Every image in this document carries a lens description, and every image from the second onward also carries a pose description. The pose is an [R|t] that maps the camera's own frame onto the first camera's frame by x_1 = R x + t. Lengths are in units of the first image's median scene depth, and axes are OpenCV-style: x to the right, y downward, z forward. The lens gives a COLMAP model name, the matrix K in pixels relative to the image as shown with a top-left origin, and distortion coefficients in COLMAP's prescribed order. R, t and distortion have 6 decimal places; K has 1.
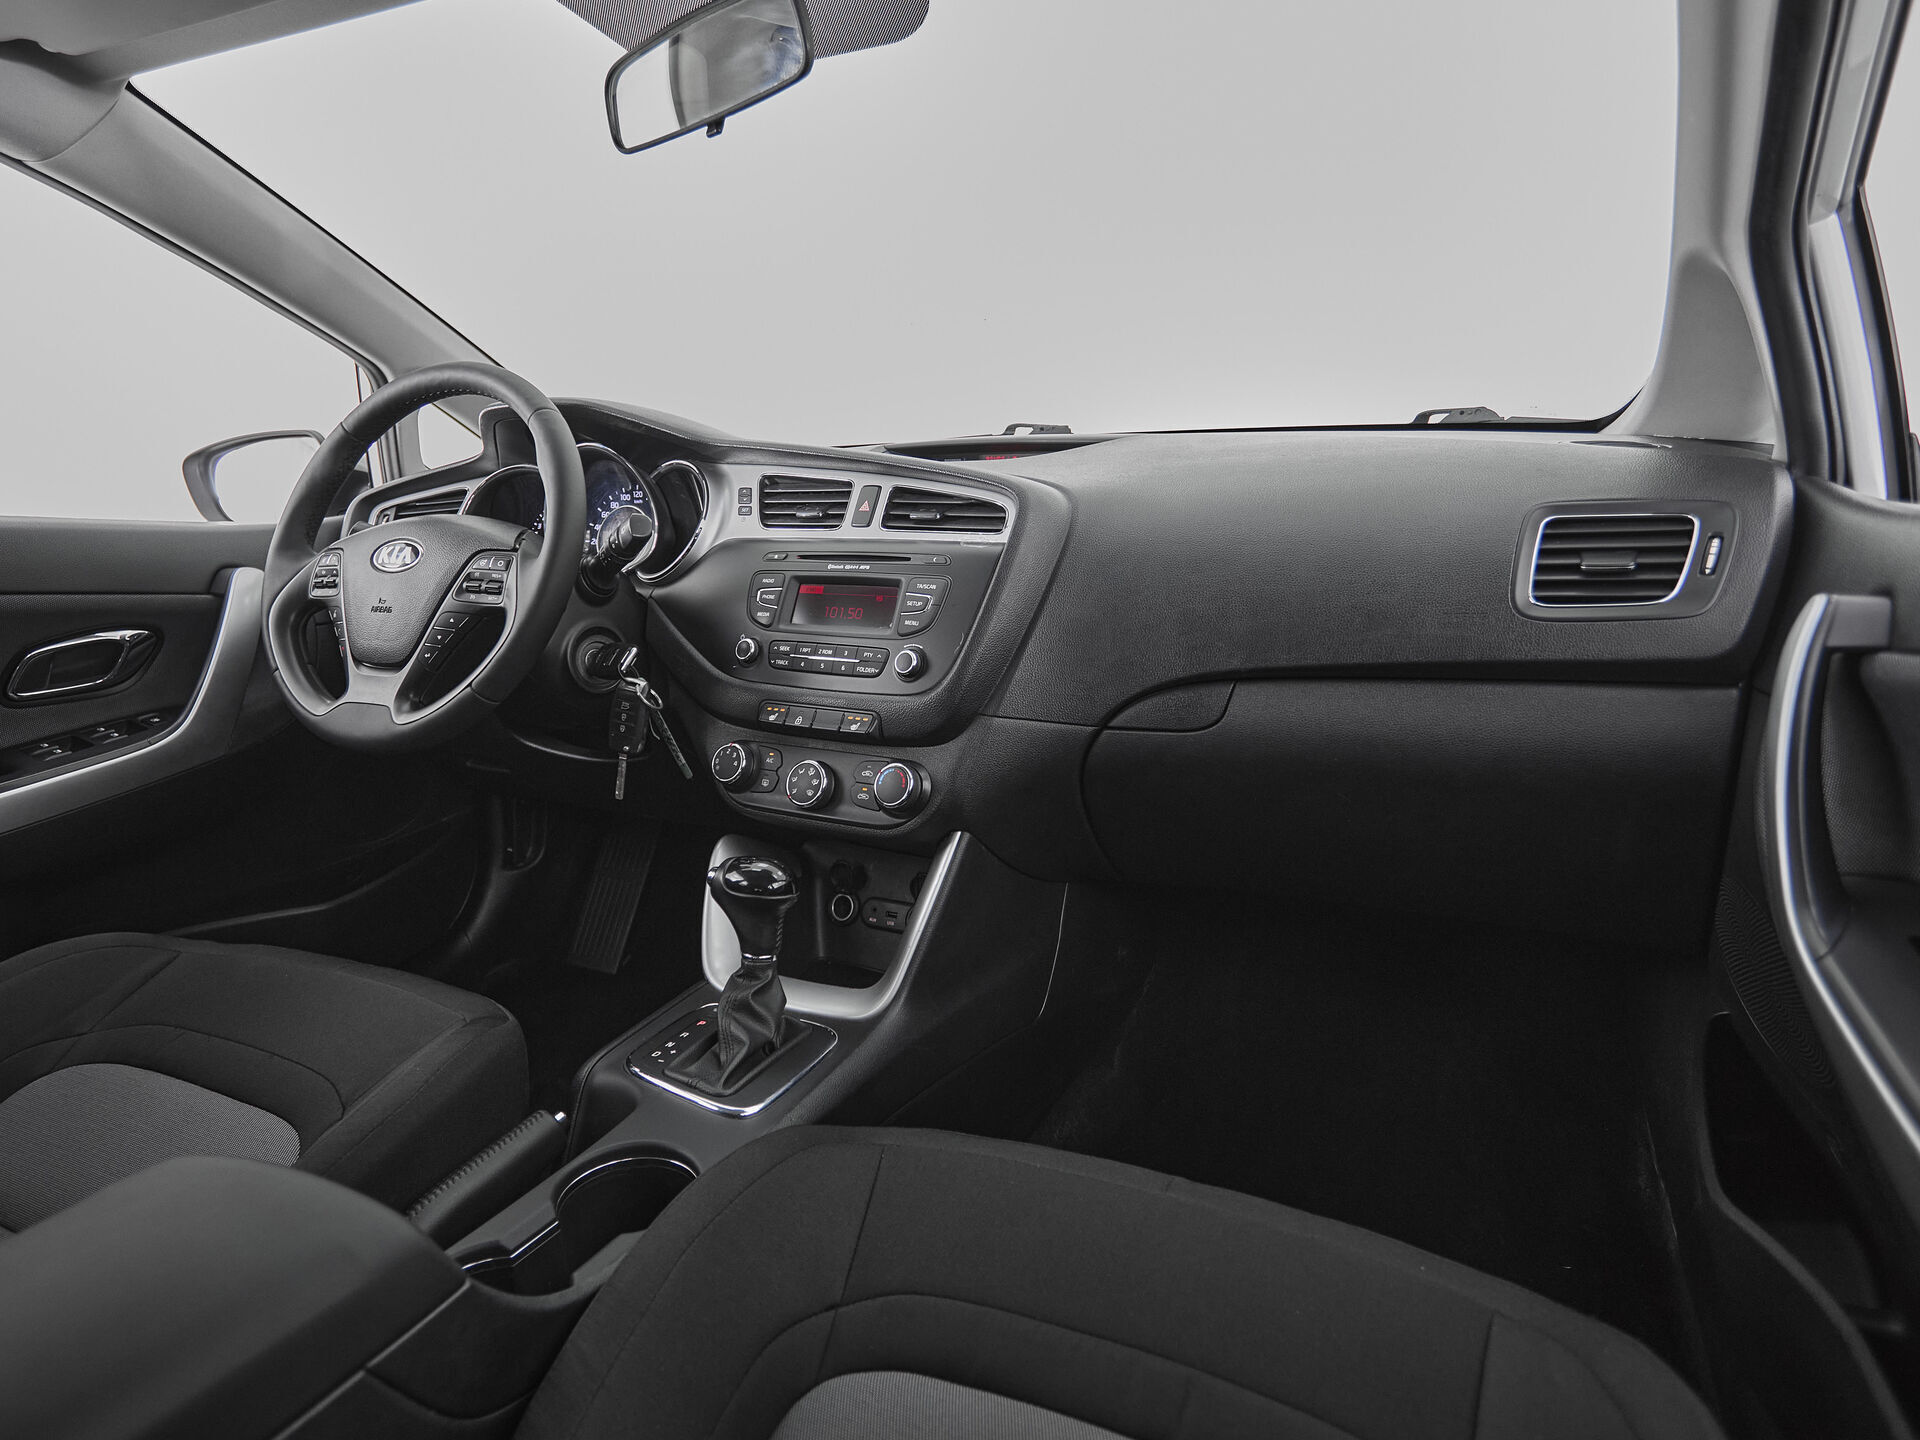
lens RADIAL K [[1136.9, 0, 908.3], [0, 1136.9, 667.2], [0, 0, 1]] dist [0.003165, 0.000450]
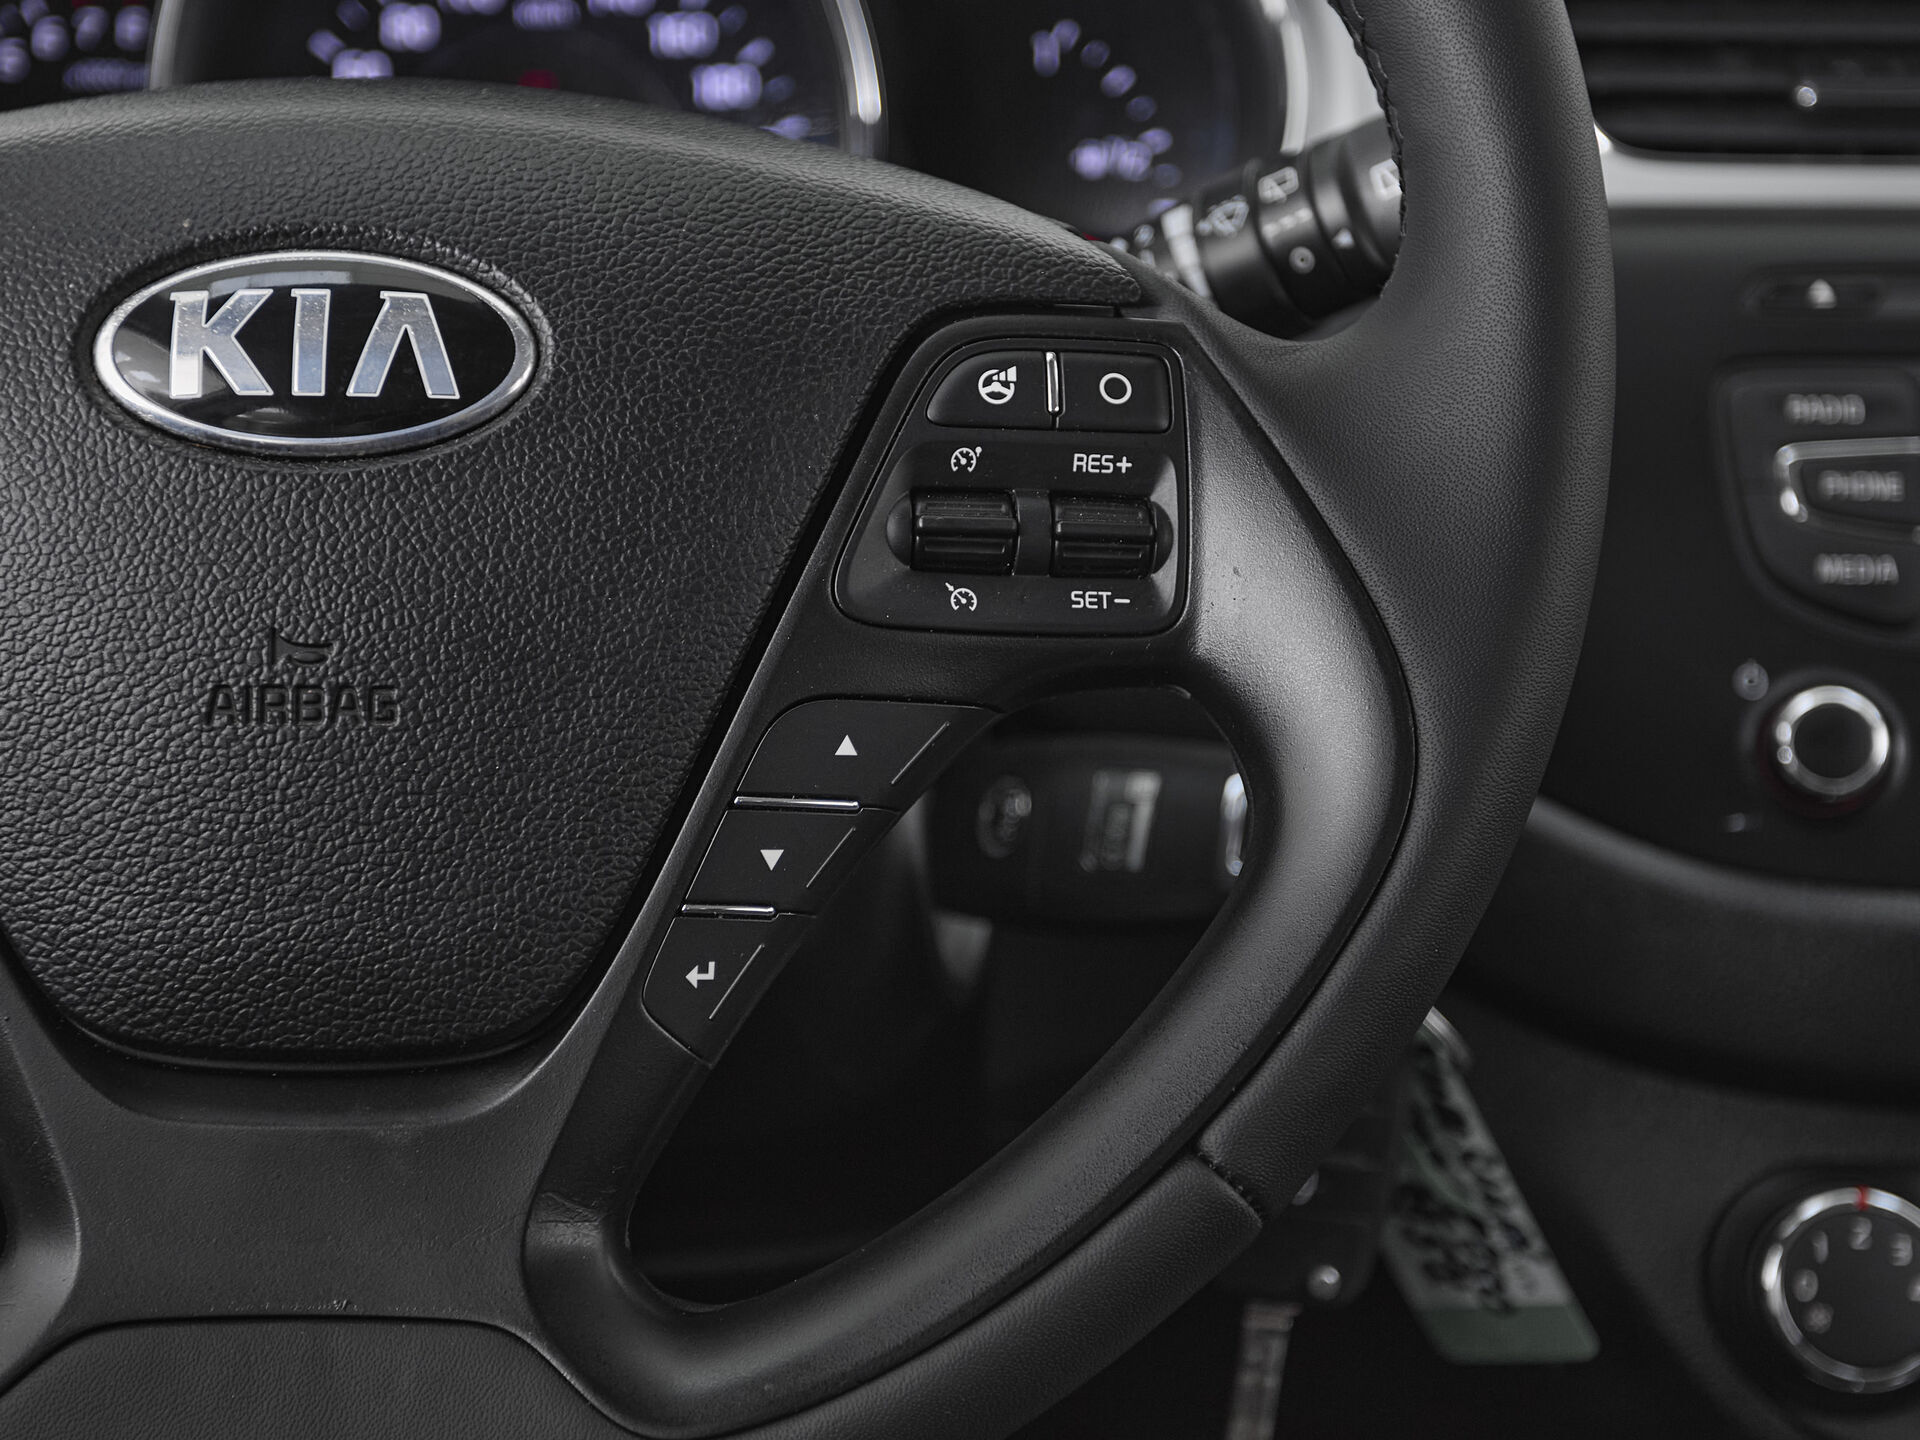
lens RADIAL K [[3111.7, 0, 907.5], [0, 3111.7, 751.9], [0, 0, 1]] dist [0.013819, 0.065605]
pose [[0.887819, -0.085778, 0.452127, -0.567368], [0.046378, 0.994150, 0.097542, -0.079623], [-0.457849, -0.065631, 0.886604, 0.571052]]
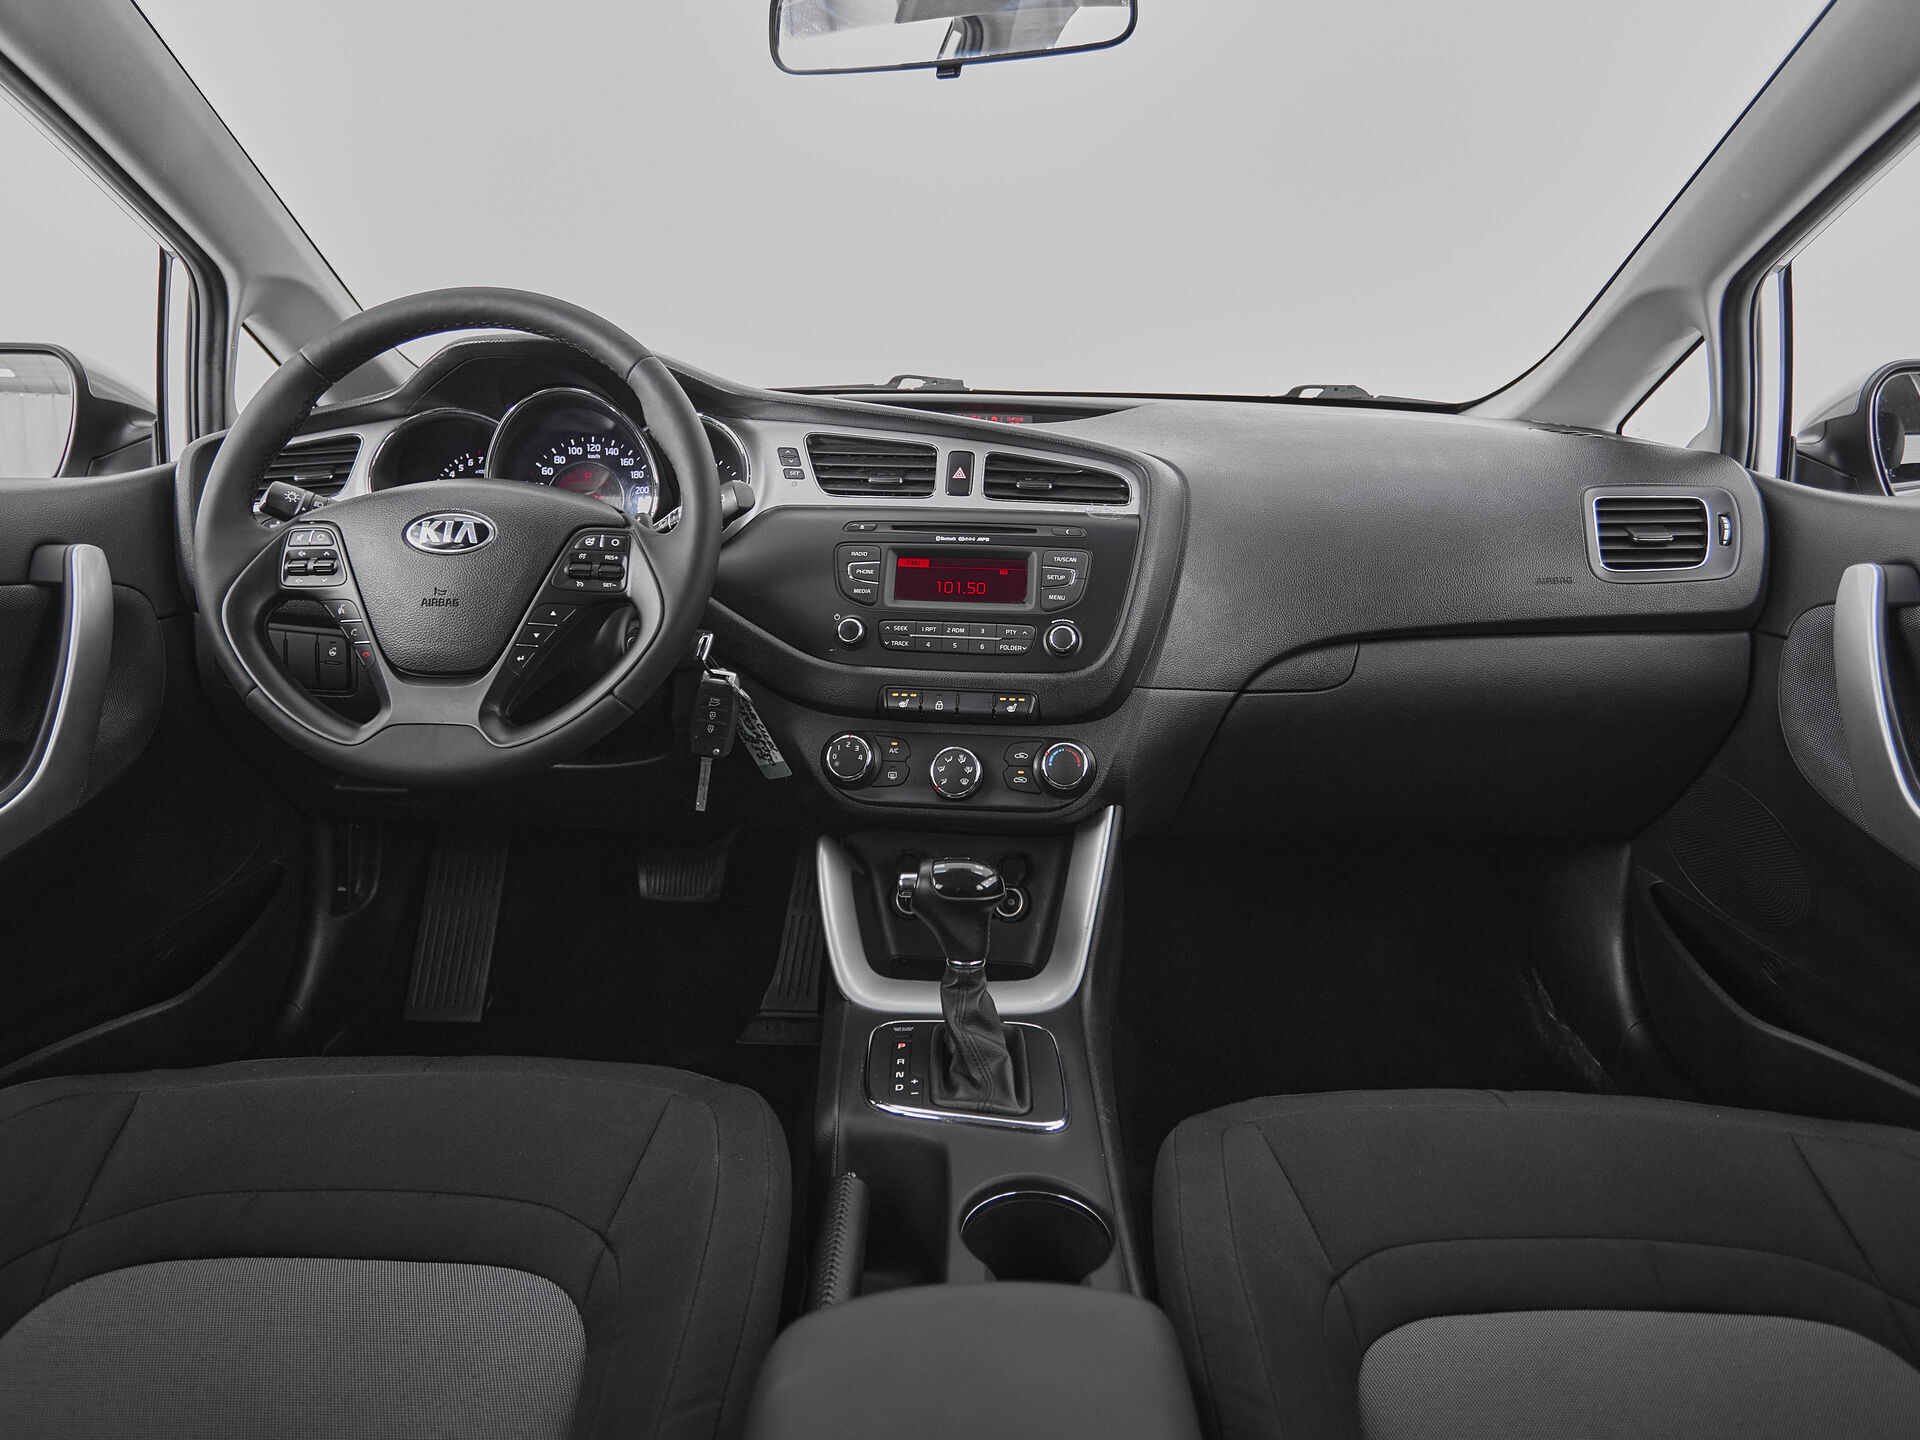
lens RADIAL K [[1207.0, 0, 948.0], [0, 1207.0, 615.9], [0, 0, 1]] dist [-0.001577, 0.001426]
pose [[0.902459, -0.041420, 0.428780, -0.491502], [0.037984, 0.999141, 0.016571, -0.040842], [-0.429098, 0.001332, 0.903257, 0.099339]]
